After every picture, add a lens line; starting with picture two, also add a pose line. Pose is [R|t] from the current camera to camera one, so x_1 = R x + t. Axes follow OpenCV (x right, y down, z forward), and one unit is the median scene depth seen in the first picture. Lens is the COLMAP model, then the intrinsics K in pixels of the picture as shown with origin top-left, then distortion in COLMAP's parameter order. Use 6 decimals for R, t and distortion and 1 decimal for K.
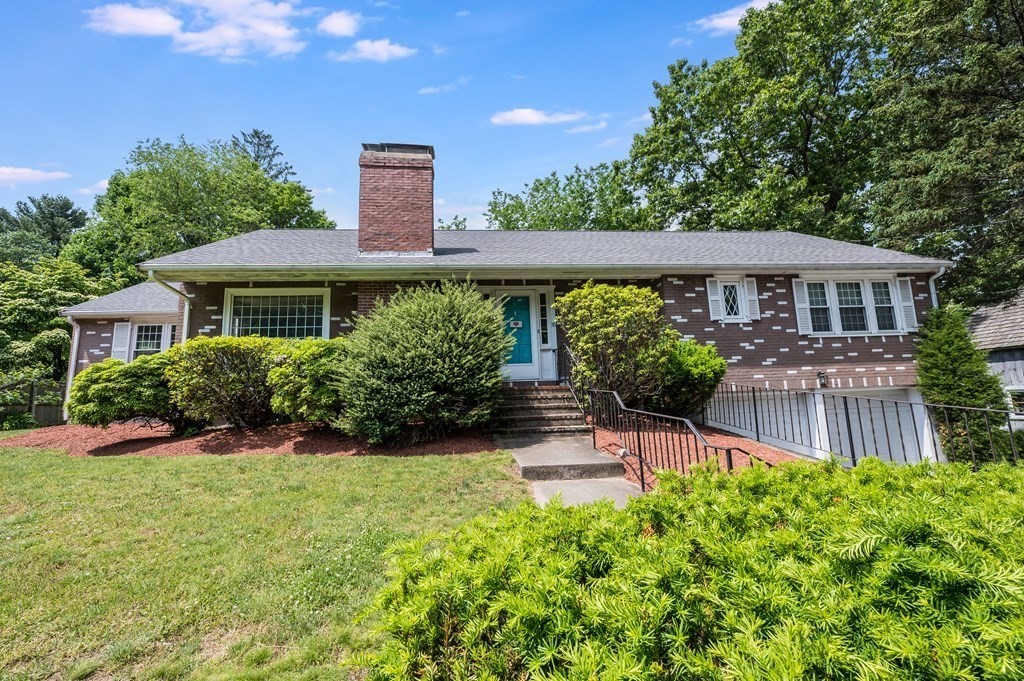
lens RADIAL K [[400.8, 0, 512.3], [0, 400.8, 297.4], [0, 0, 1]] dist [0.000738, -0.000029]
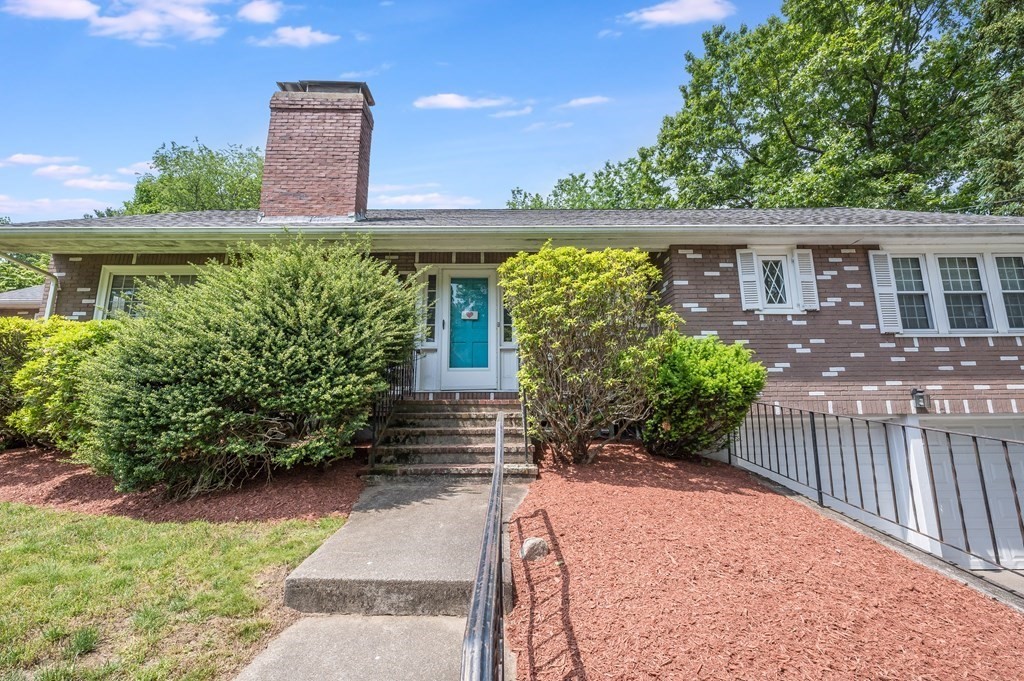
lens RADIAL K [[389.9, 0, 517.9], [0, 389.9, 307.2], [0, 0, 1]] dist [0.000513, 0.000214]
pose [[0.996072, 0.005918, -0.088352, 0.167997], [-0.006247, 0.999975, -0.003449, 0.056349], [0.088329, 0.003988, 0.996083, 0.296081]]
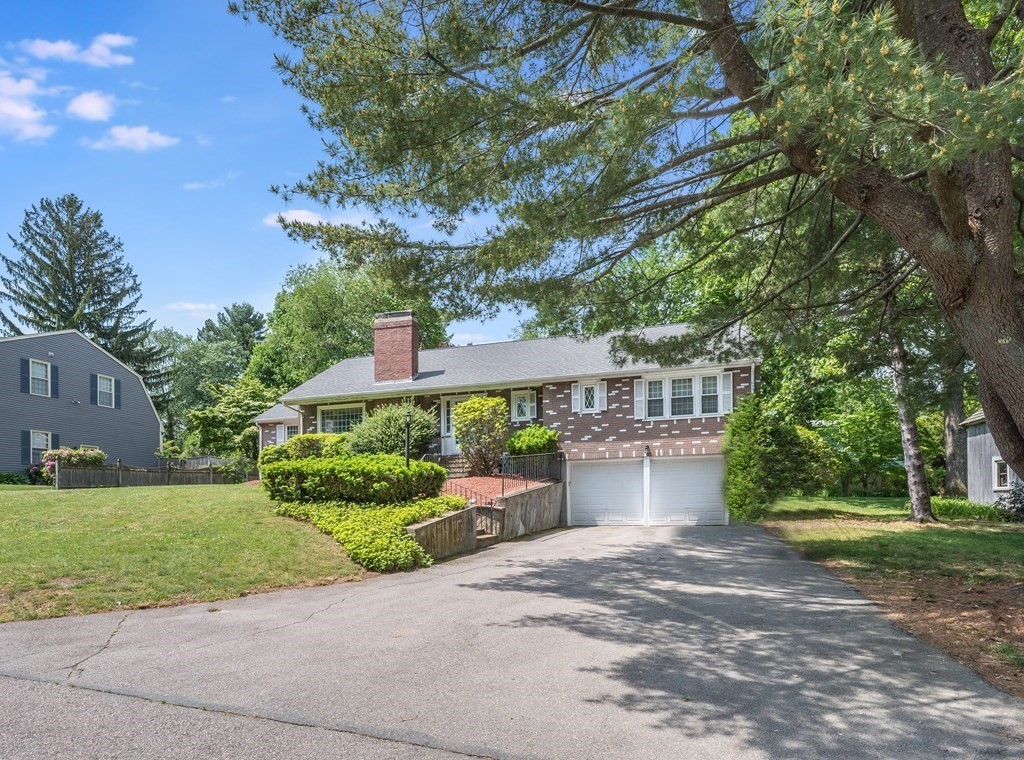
lens RADIAL K [[559.3, 0, 529.8], [0, 559.3, 380.3], [0, 0, 1]] dist [-0.000886, -0.000101]
pose [[0.923929, -0.063164, -0.377313, 1.126305], [0.080179, 0.996343, 0.029544, -0.134708], [0.374066, -0.057549, 0.925615, -0.972443]]
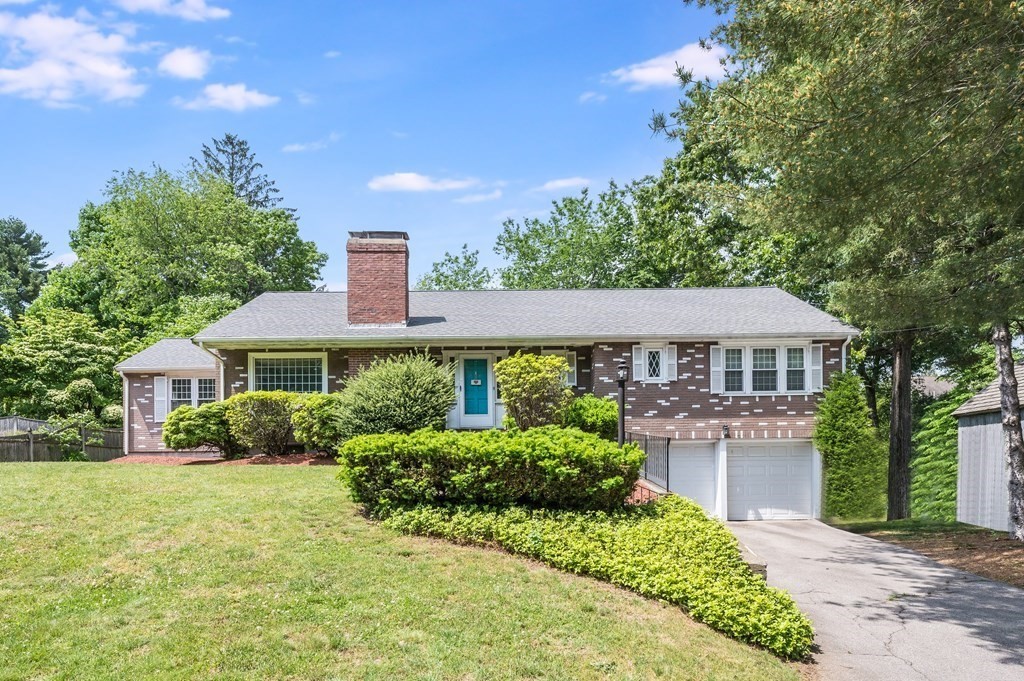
lens RADIAL K [[565.4, 0, 513.2], [0, 565.4, 376.8], [0, 0, 1]] dist [-0.002087, 0.000542]
pose [[0.995403, 0.008554, -0.095397, 0.293522], [-0.000811, 0.996722, 0.080904, -0.090278], [0.095776, -0.080455, 0.992146, -0.701414]]
